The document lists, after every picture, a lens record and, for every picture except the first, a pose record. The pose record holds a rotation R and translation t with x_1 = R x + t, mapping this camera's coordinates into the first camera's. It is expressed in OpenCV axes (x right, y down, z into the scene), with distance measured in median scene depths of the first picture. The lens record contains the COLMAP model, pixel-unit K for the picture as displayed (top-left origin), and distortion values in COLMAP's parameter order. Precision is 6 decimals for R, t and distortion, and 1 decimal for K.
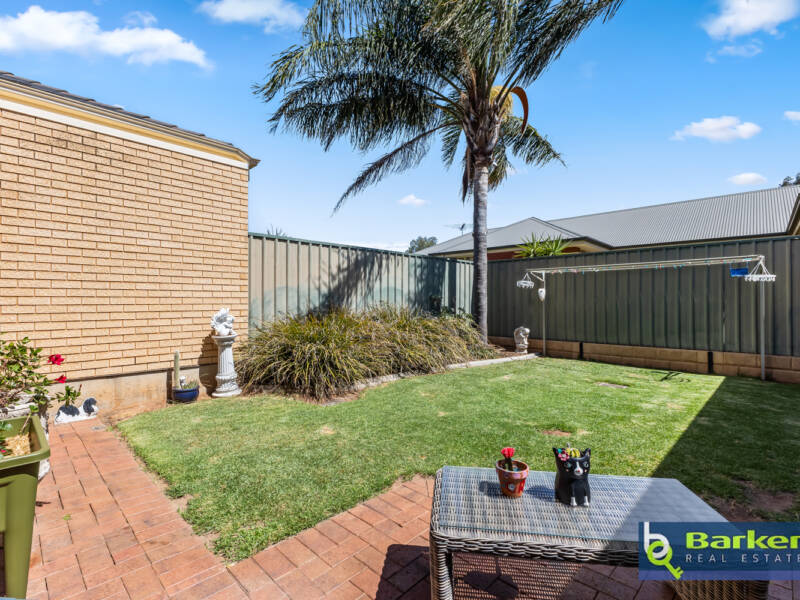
lens RADIAL K [[390.4, 0, 401.8], [0, 390.4, 304.5], [0, 0, 1]] dist [0.003905, -0.000859]
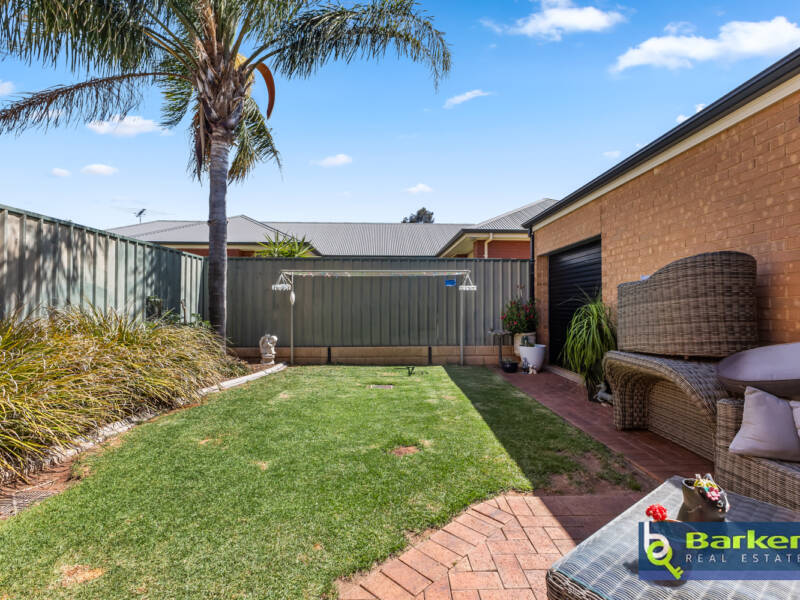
lens RADIAL K [[391.0, 0, 400.7], [0, 391.0, 294.5], [0, 0, 1]] dist [-0.002696, -0.001662]
pose [[0.693293, 0.018955, 0.720406, -0.132161], [0.006696, 0.999441, -0.032741, -0.002399], [-0.720625, 0.027523, 0.692779, 0.175082]]
